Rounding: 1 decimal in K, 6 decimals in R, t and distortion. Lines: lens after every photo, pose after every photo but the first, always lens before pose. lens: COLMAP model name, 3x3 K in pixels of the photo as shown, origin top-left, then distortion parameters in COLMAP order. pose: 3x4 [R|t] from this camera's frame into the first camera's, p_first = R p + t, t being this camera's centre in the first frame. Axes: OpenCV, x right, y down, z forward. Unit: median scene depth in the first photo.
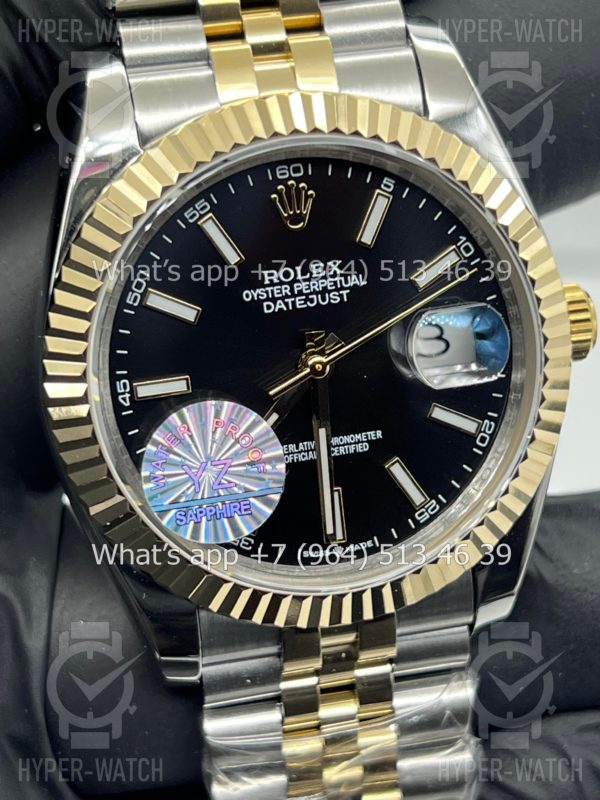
lens RADIAL K [[1865.4, 0, 300.0], [0, 1865.4, 400.0], [0, 0, 1]] dist [0.236735, 0.081187]
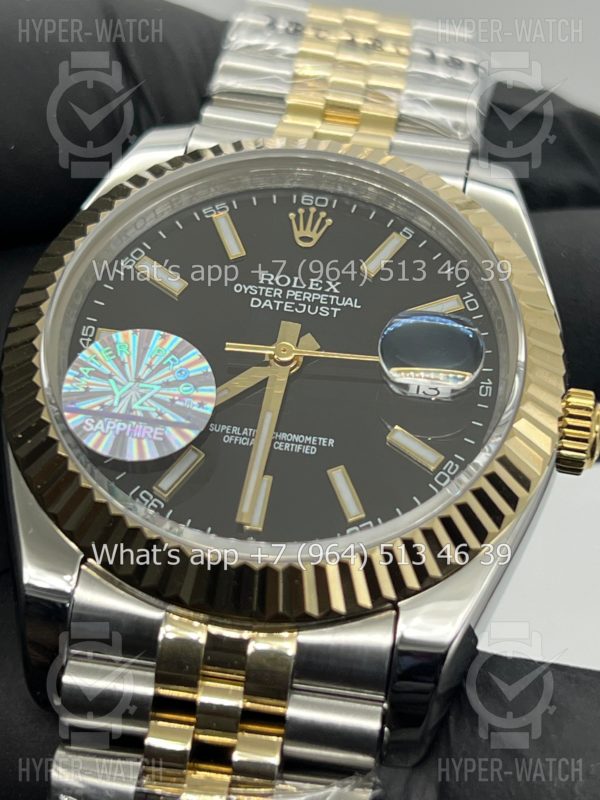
lens RADIAL K [[1865.4, 0, 300.0], [0, 1865.4, 400.0], [0, 0, 1]] dist [0.236735, 0.081187]
pose [[0.943885, 0.144937, -0.296773, 0.302240], [-0.298628, 0.758345, -0.579426, 0.547749], [0.141076, 0.635536, 0.759073, 0.291670]]
